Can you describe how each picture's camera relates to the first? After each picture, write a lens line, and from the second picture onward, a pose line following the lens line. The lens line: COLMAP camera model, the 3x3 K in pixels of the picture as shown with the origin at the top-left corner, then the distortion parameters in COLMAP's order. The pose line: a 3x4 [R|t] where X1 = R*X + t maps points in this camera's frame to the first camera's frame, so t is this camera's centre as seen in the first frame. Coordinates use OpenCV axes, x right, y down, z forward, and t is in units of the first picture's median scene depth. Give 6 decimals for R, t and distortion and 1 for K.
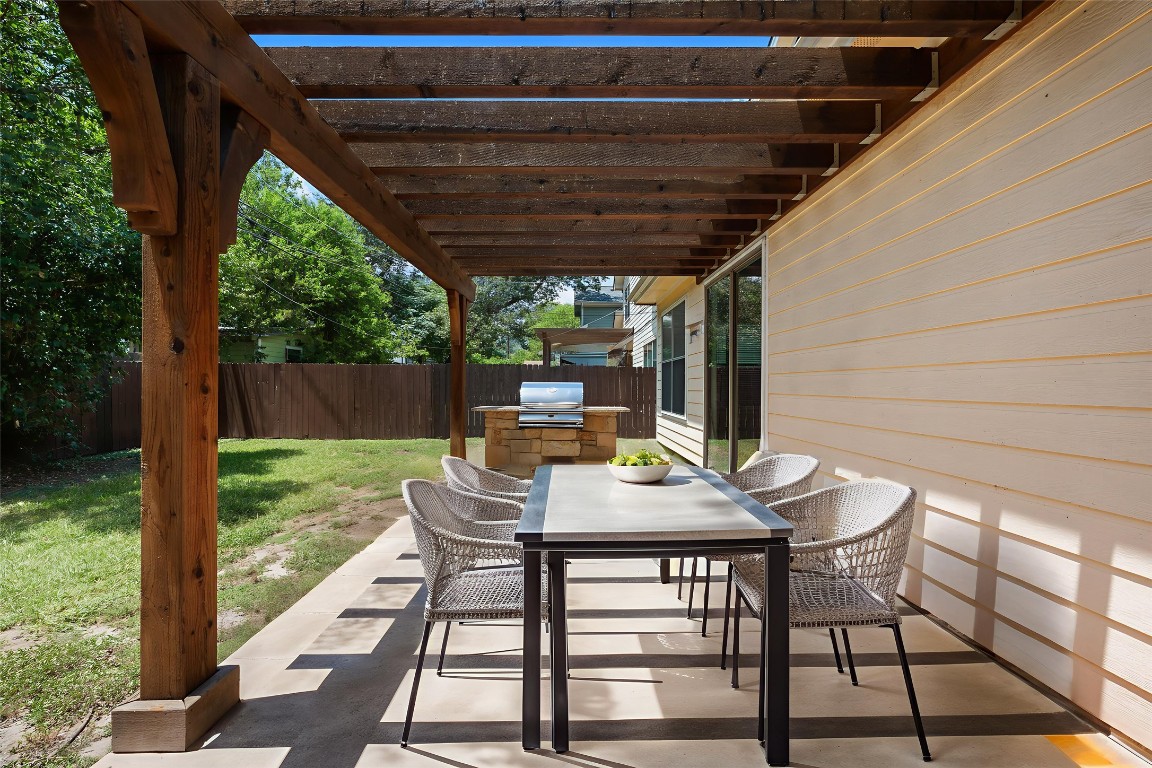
lens RADIAL K [[457.4, 0, 573.0], [0, 457.4, 386.2], [0, 0, 1]] dist [-0.000774, -0.000027]
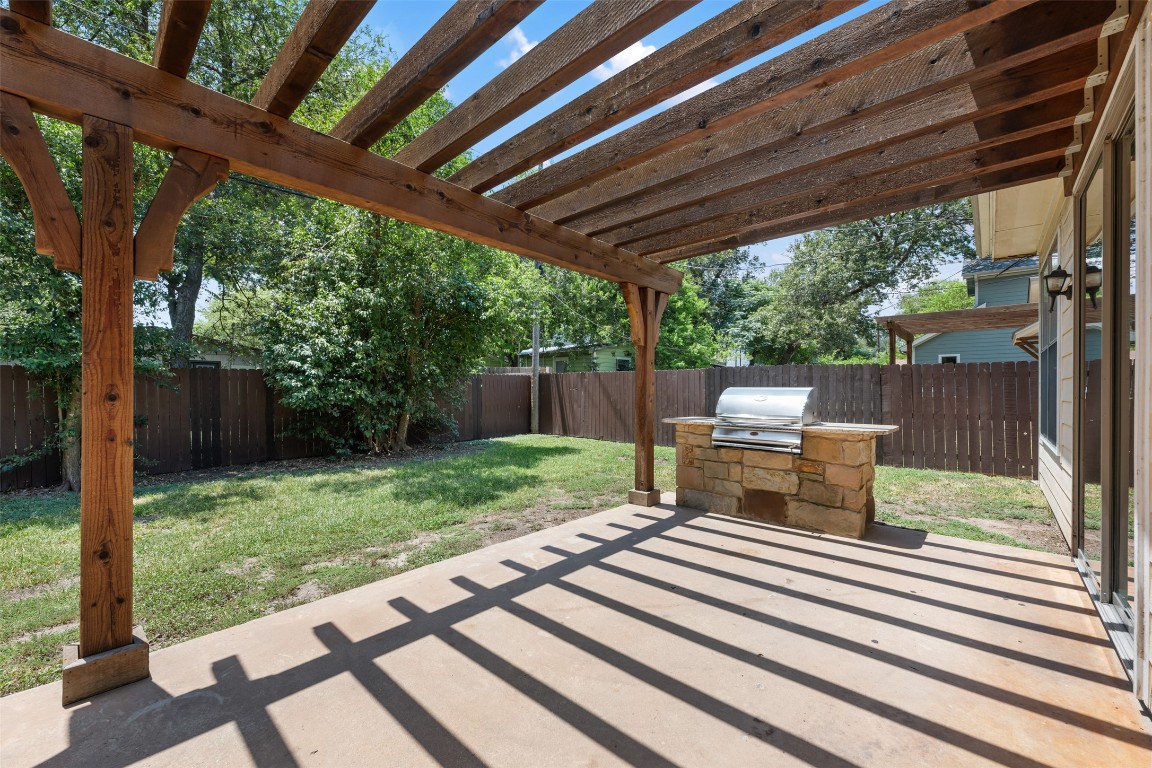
lens RADIAL K [[456.1, 0, 577.5], [0, 456.1, 389.4], [0, 0, 1]] dist [-0.001242, 0.000366]
pose [[0.730660, -0.003939, -0.682731, 0.183565], [0.000855, 0.999988, -0.004855, -0.001478], [0.682741, 0.002964, 0.730654, 0.208515]]
